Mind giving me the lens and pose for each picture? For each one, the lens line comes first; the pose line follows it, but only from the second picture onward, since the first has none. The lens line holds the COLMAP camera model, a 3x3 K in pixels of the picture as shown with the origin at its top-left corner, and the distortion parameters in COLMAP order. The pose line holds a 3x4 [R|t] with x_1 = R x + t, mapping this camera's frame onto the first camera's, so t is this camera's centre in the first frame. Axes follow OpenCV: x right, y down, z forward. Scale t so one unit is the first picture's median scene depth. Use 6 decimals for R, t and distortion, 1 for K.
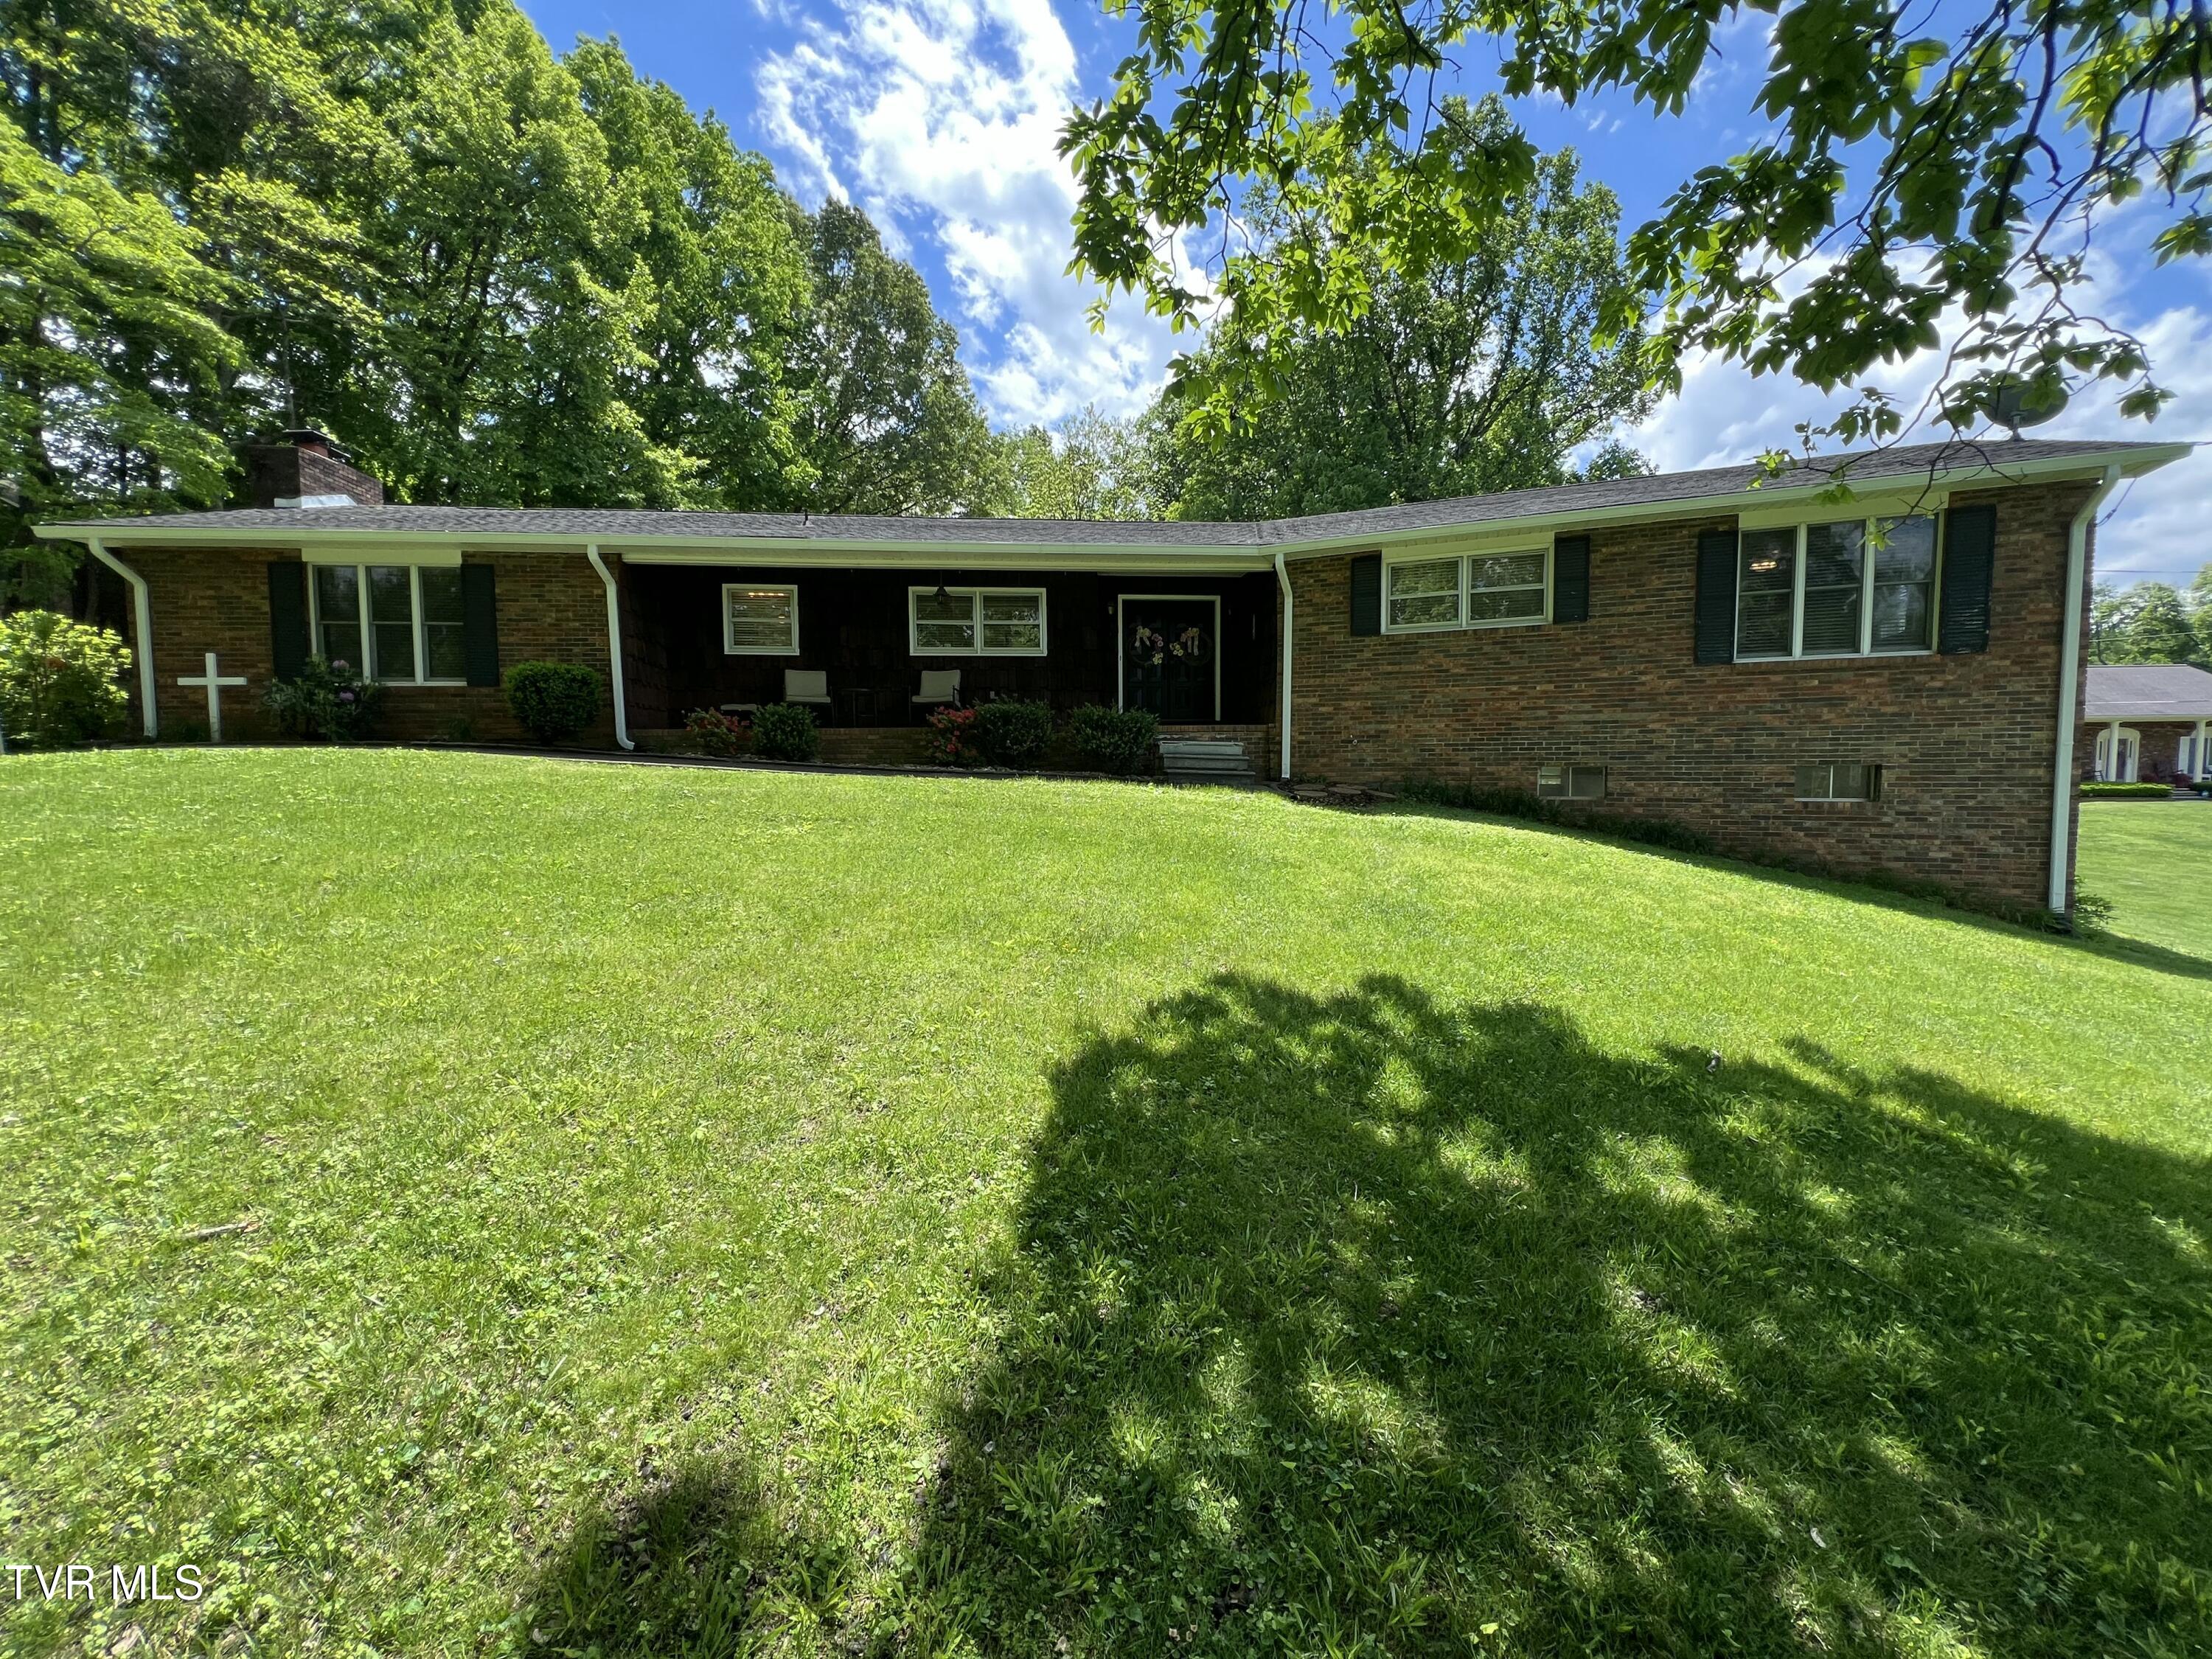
lens RADIAL K [[888.2, 0, 1106.0], [0, 888.2, 829.5], [0, 0, 1]] dist [-0.006276, -0.000058]
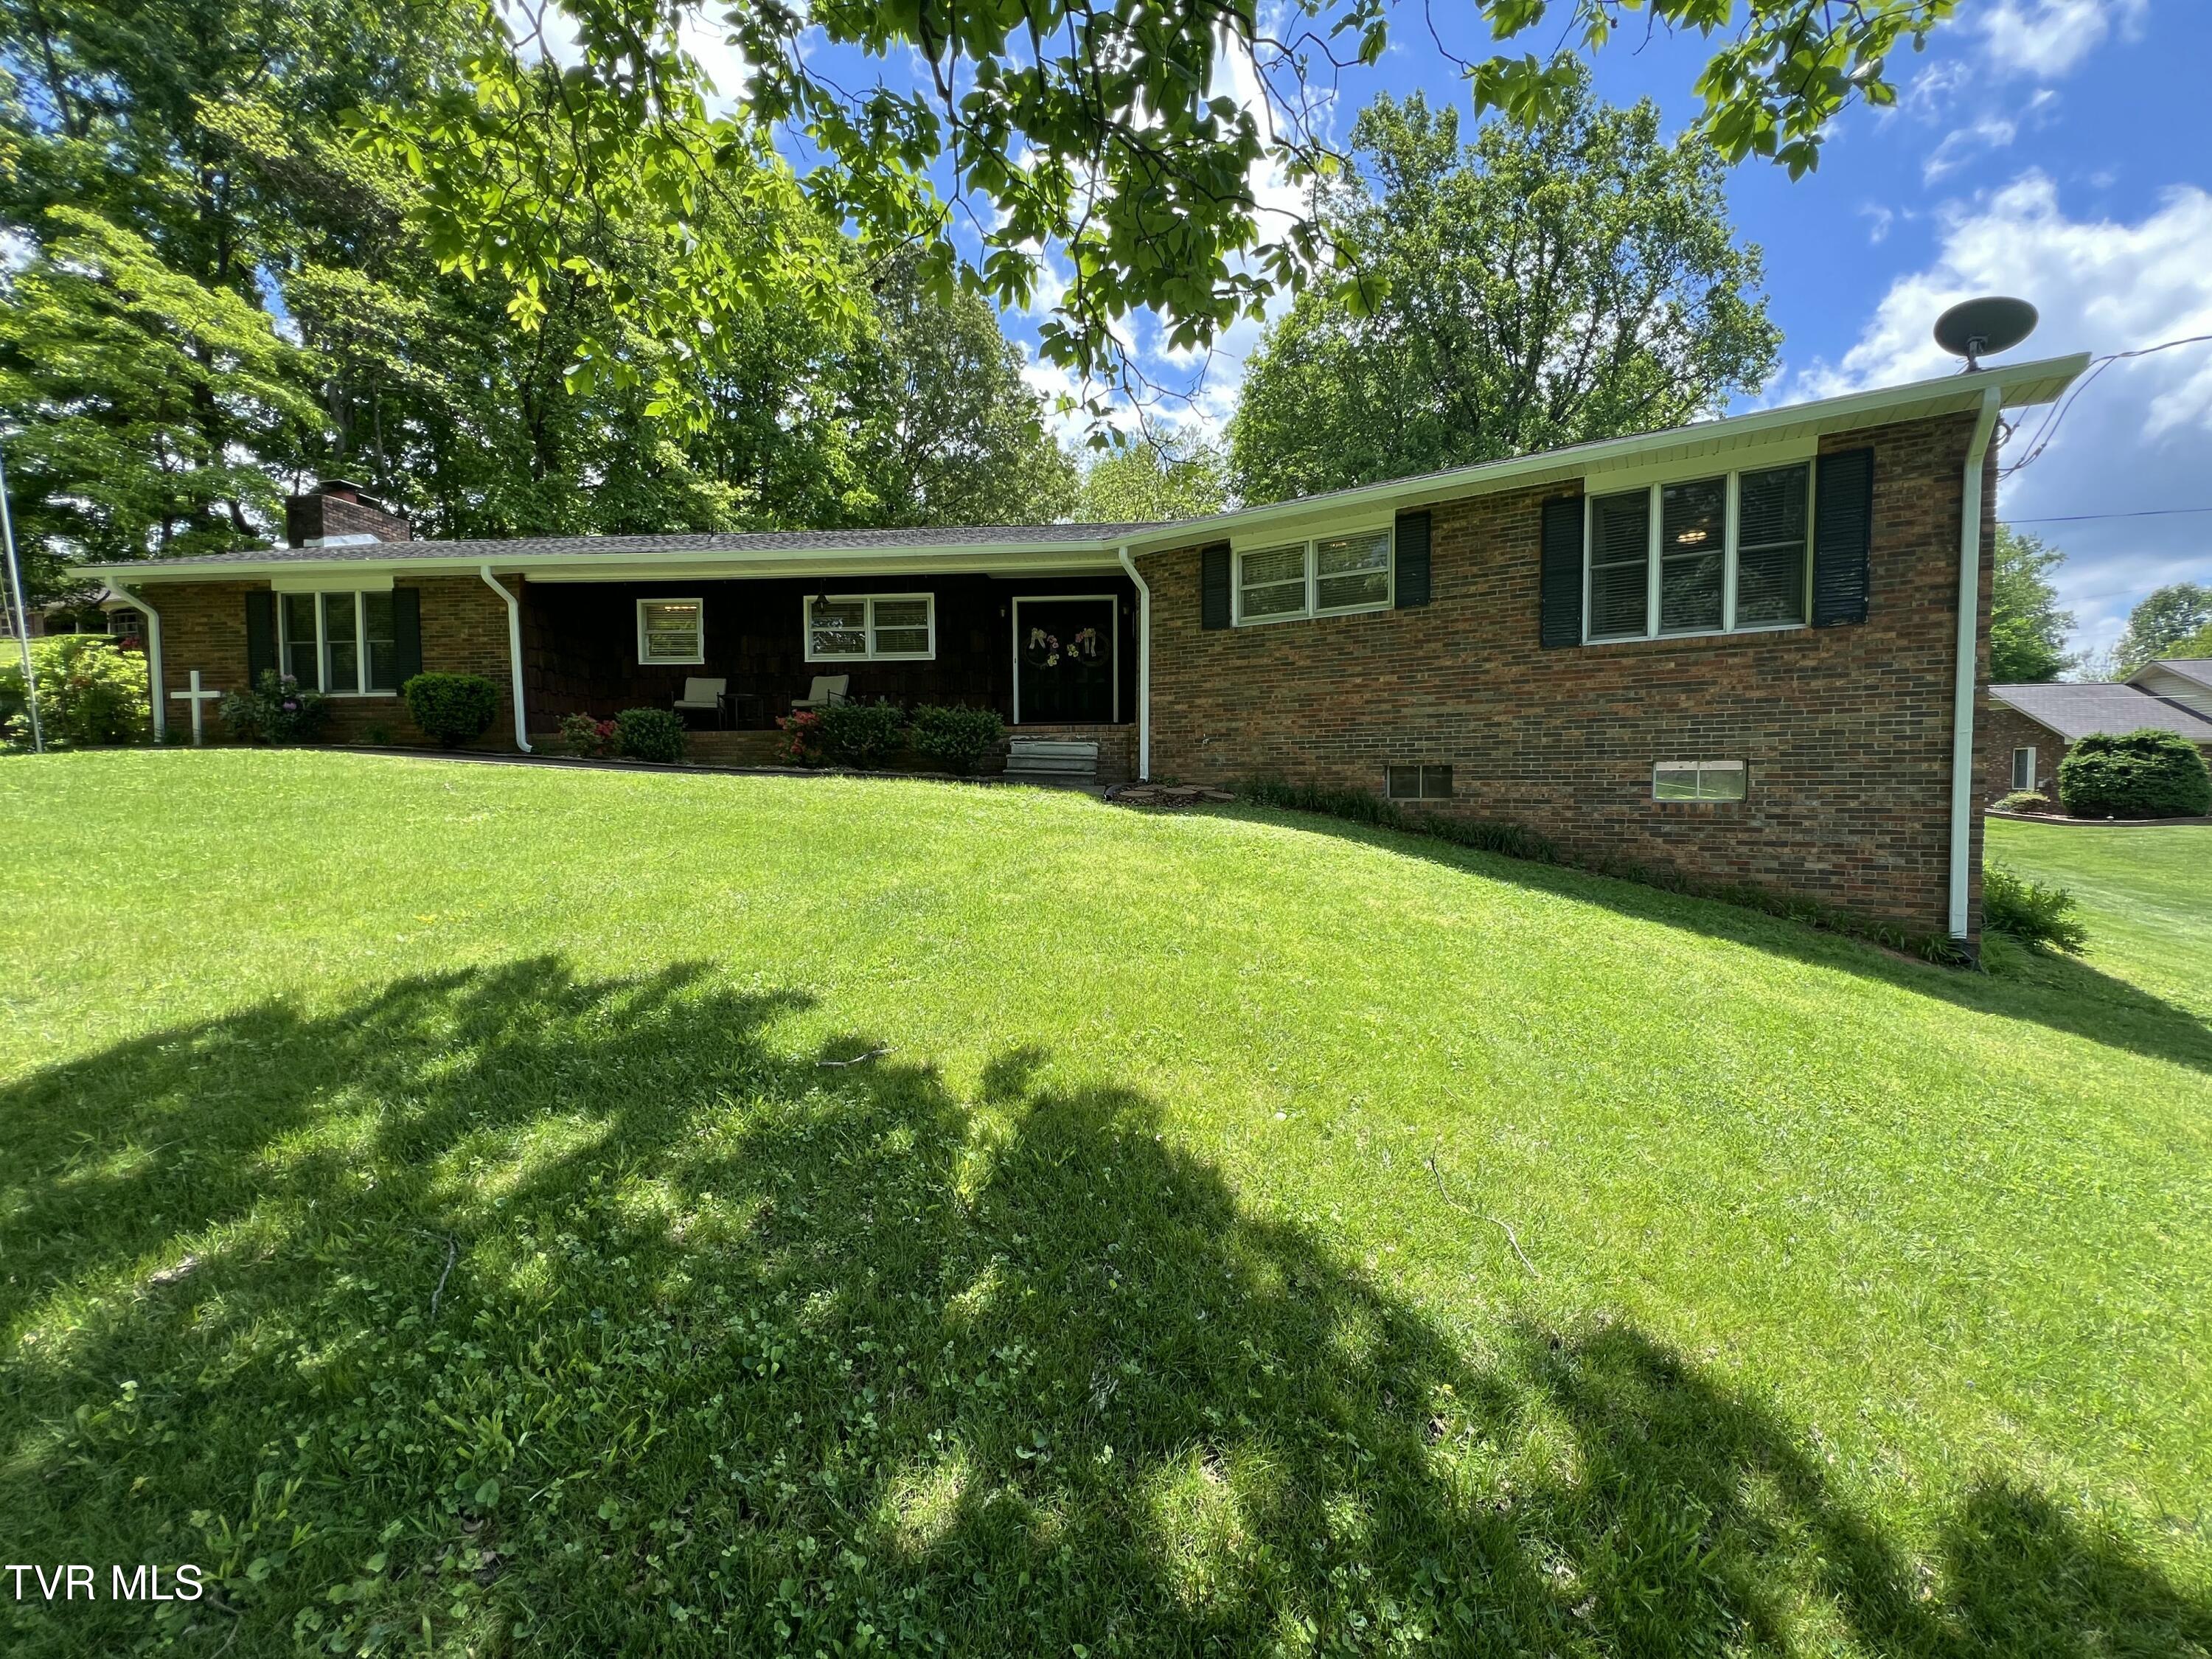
lens RADIAL K [[888.2, 0, 1106.0], [0, 888.2, 829.5], [0, 0, 1]] dist [-0.006276, -0.000058]
pose [[0.985483, 0.009769, -0.169491, 0.352099], [-0.012546, 0.999804, -0.015316, 0.012960], [0.169309, 0.017220, 0.985413, 0.047154]]
